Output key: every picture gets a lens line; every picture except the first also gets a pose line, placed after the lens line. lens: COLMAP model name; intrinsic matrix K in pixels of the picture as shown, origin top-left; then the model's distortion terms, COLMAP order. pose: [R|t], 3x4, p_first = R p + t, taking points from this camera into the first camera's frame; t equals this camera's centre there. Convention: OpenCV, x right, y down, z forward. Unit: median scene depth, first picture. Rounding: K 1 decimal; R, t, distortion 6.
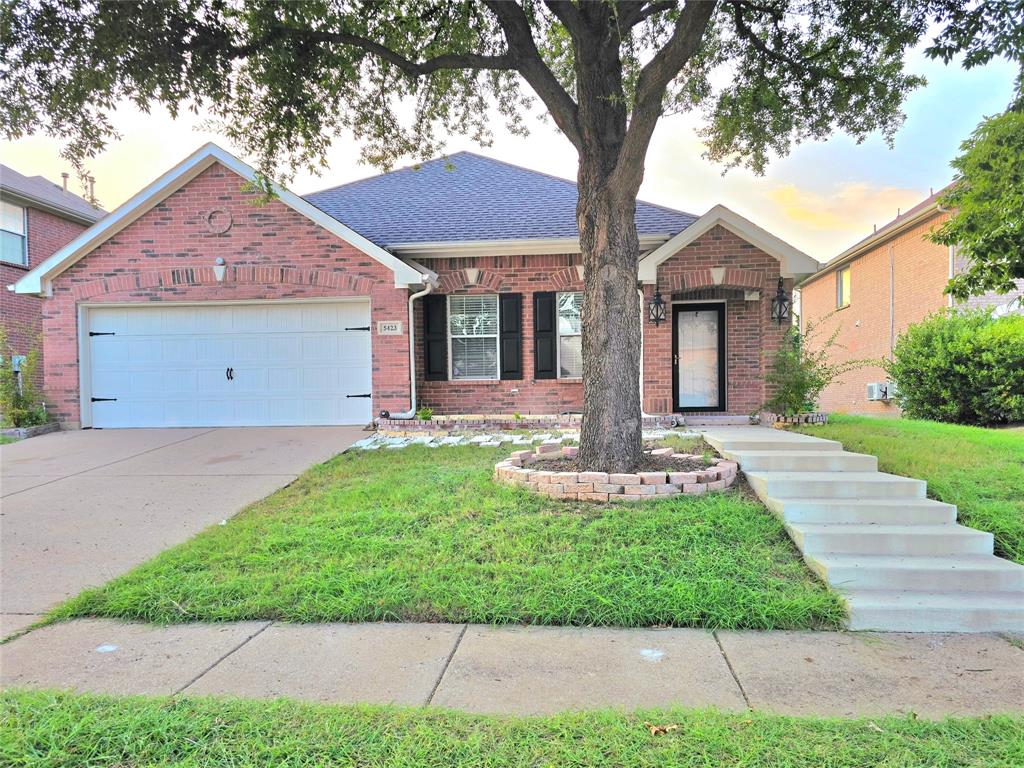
lens RADIAL K [[685.9, 0, 512.0], [0, 685.9, 384.0], [0, 0, 1]] dist [0.046813, -0.097344]
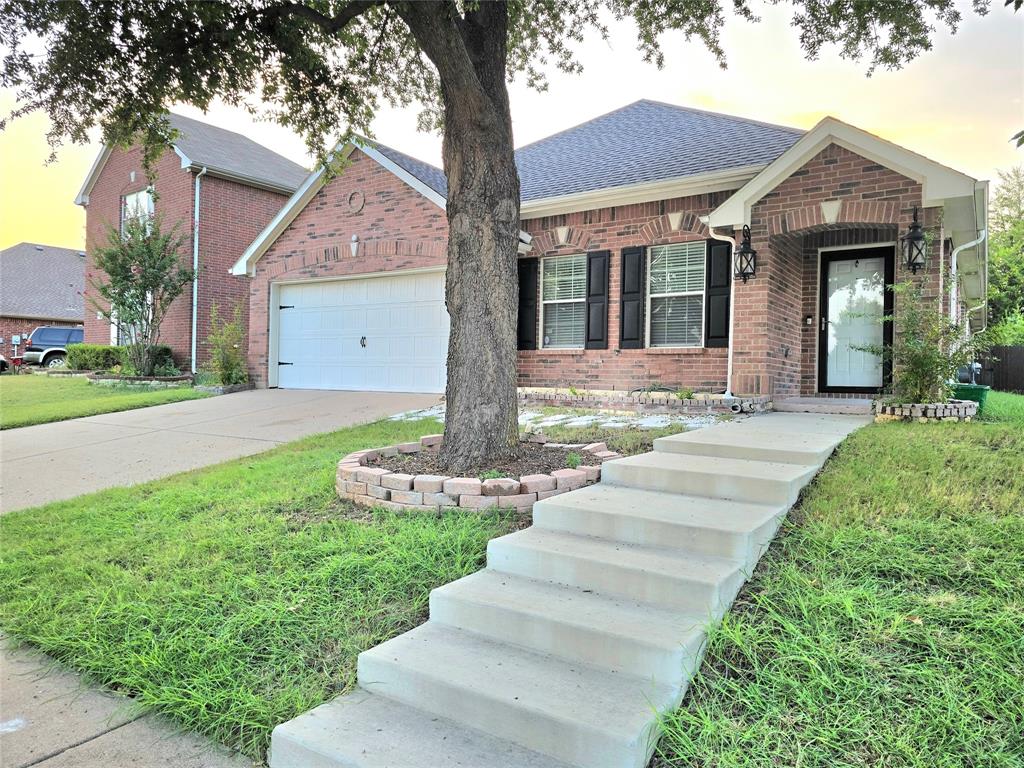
lens RADIAL K [[683.6, 0, 511.9], [0, 683.6, 339.0], [0, 0, 1]] dist [0.034355, -0.094721]
pose [[0.880751, -0.000182, -0.473580, 0.314928], [-0.005659, 0.999924, -0.010908, -0.009149], [0.473546, 0.012288, 0.880684, 0.172072]]
